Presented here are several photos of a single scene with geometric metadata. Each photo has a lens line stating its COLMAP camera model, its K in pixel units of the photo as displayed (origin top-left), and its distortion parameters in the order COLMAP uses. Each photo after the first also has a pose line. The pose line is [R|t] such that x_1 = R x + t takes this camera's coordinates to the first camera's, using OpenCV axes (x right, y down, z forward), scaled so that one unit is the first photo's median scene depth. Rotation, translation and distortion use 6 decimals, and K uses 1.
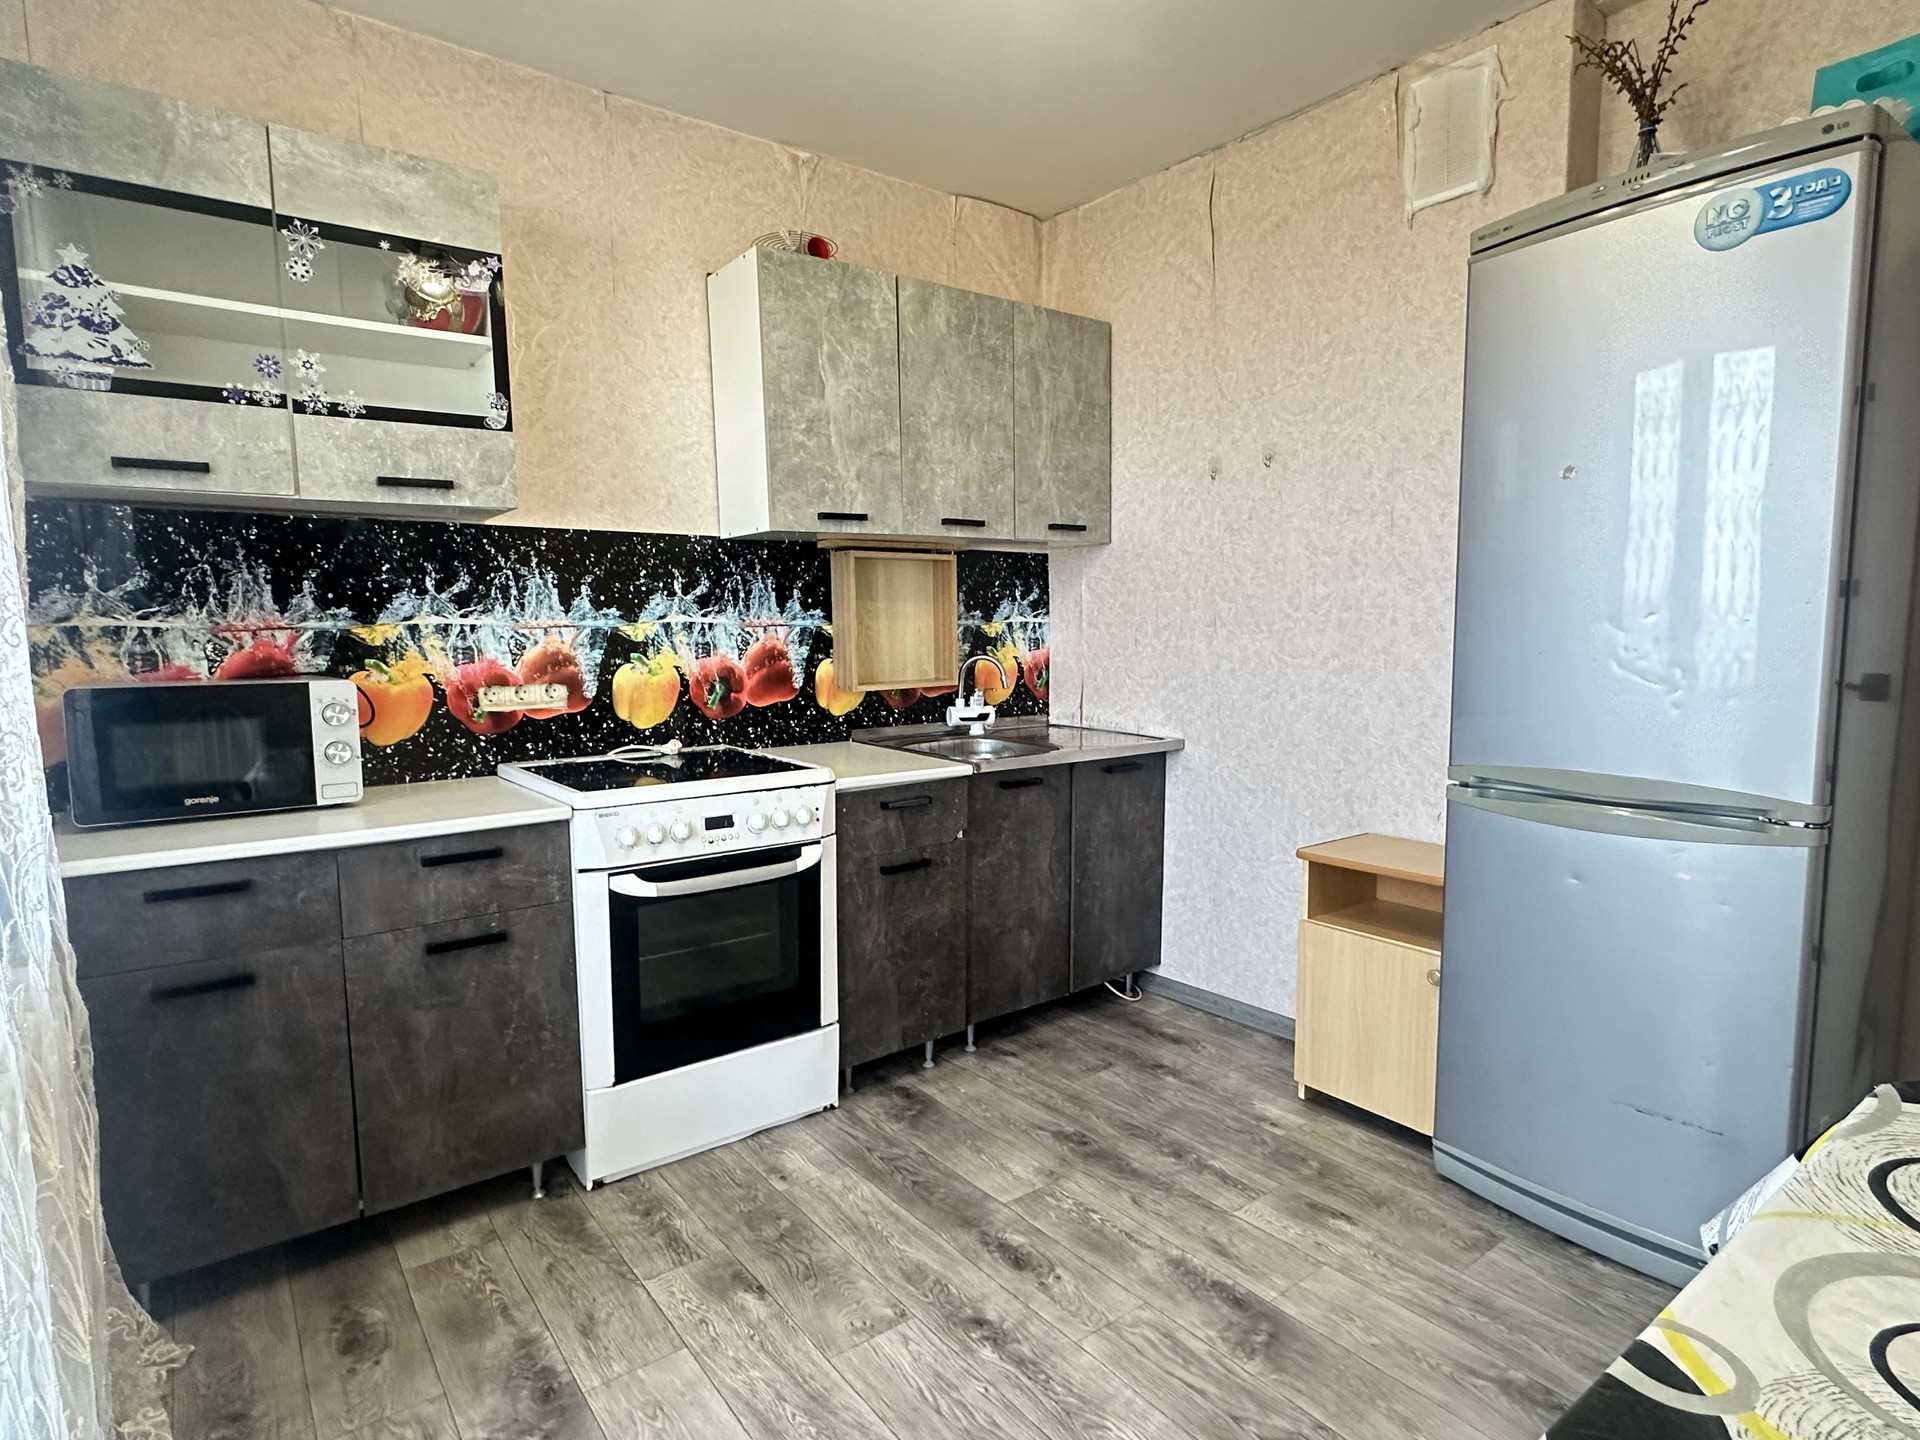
lens RADIAL K [[1045.0, 0, 981.1], [0, 1045.0, 729.7], [0, 0, 1]] dist [0.026182, -0.000418]
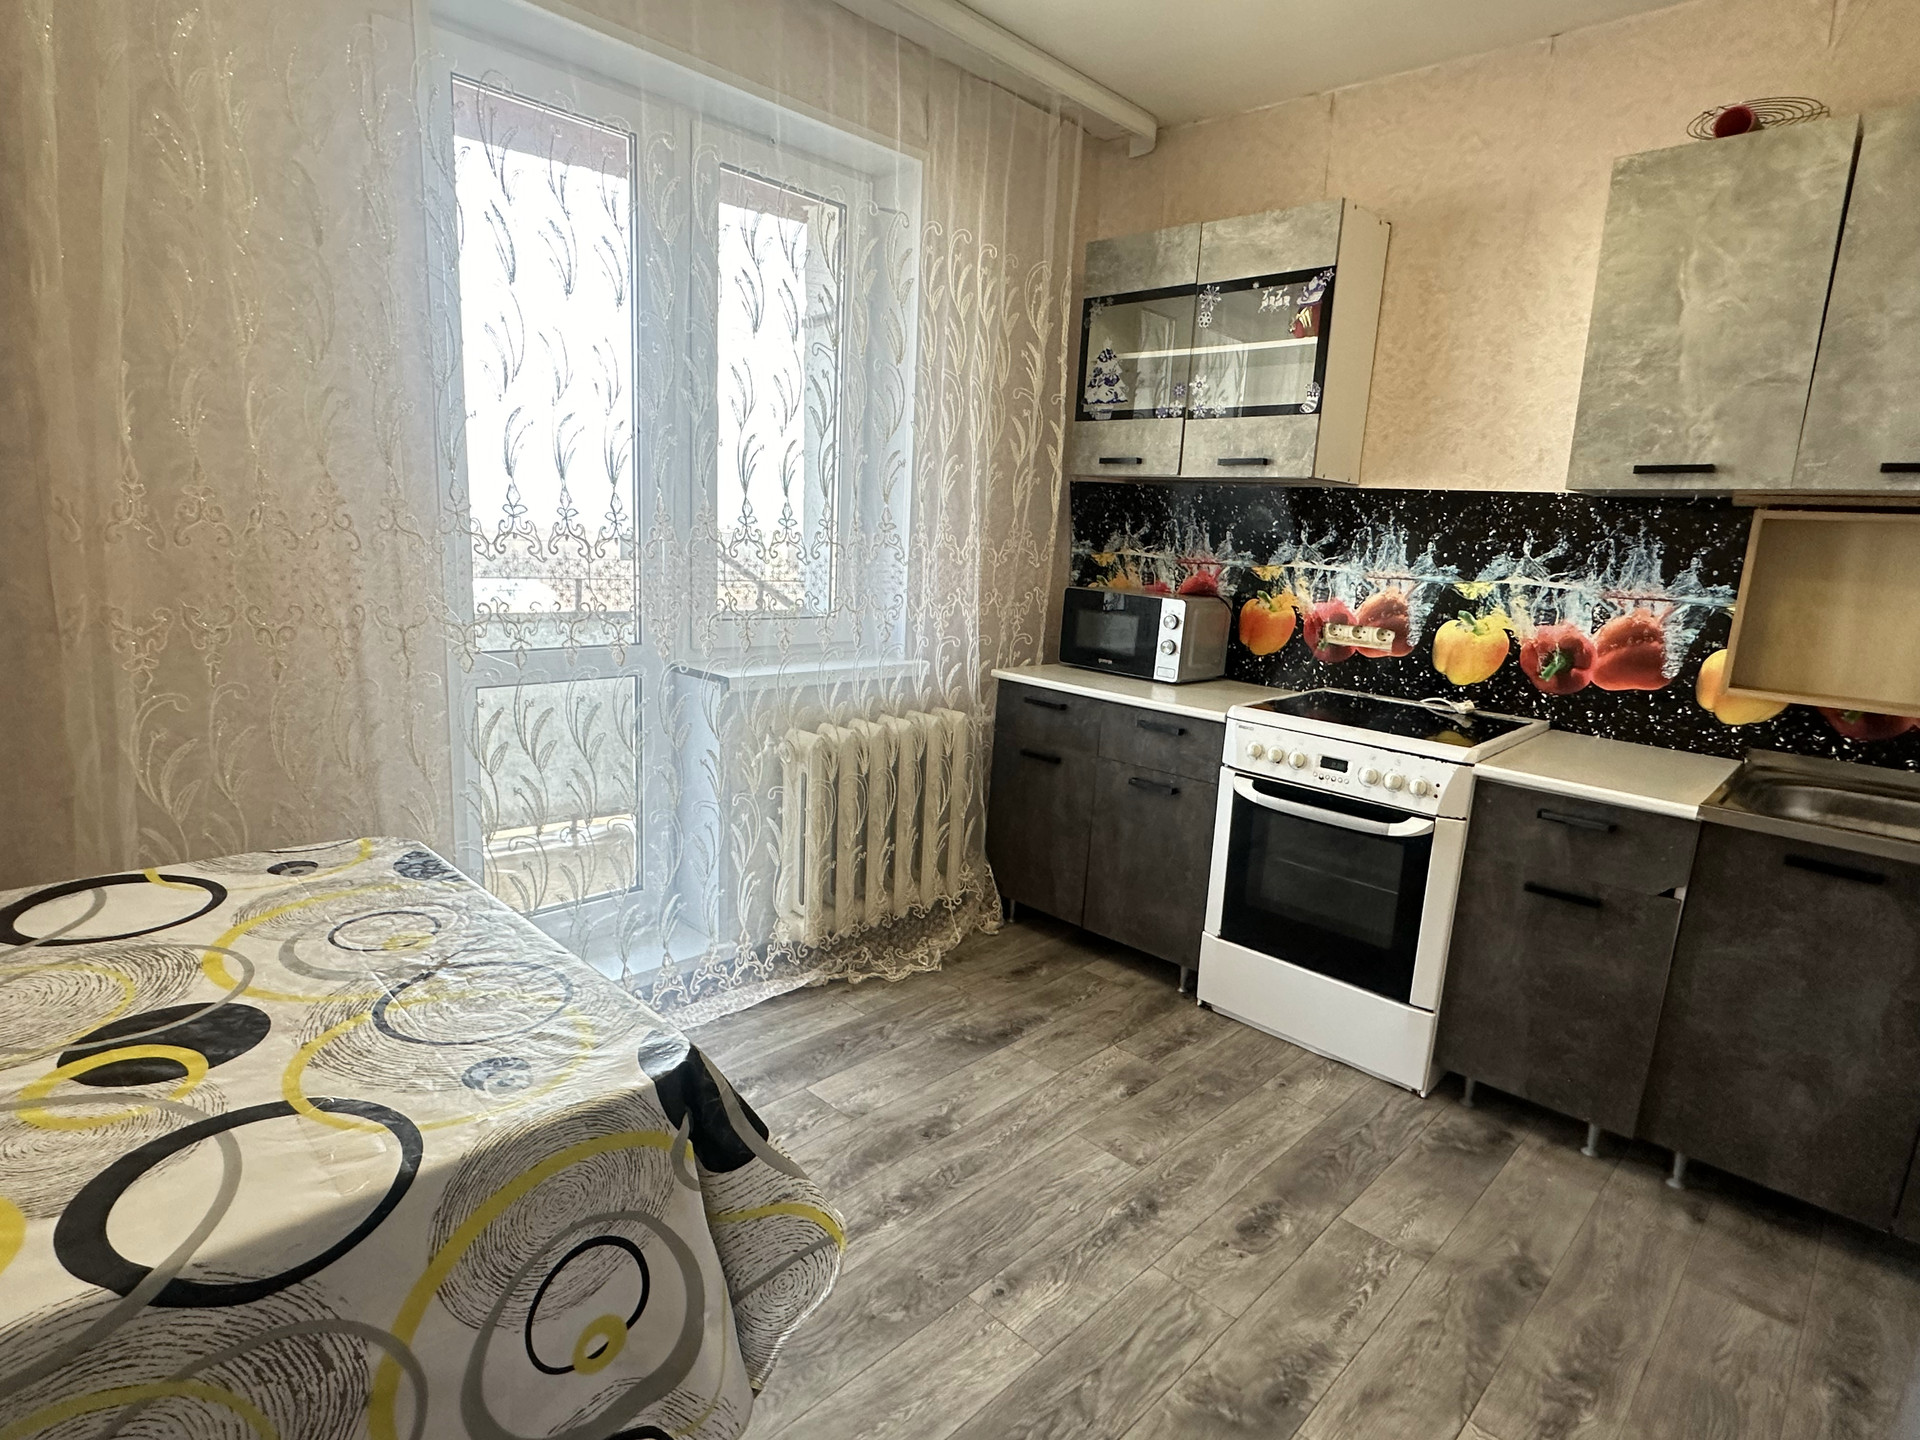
lens RADIAL K [[1026.4, 0, 955.5], [0, 1026.4, 728.1], [0, 0, 1]] dist [0.000457, -0.000147]
pose [[0.146520, 0.196934, -0.969406, 0.628512], [-0.179462, 0.969013, 0.169729, -0.045050], [0.972792, 0.149103, 0.177322, 0.372681]]
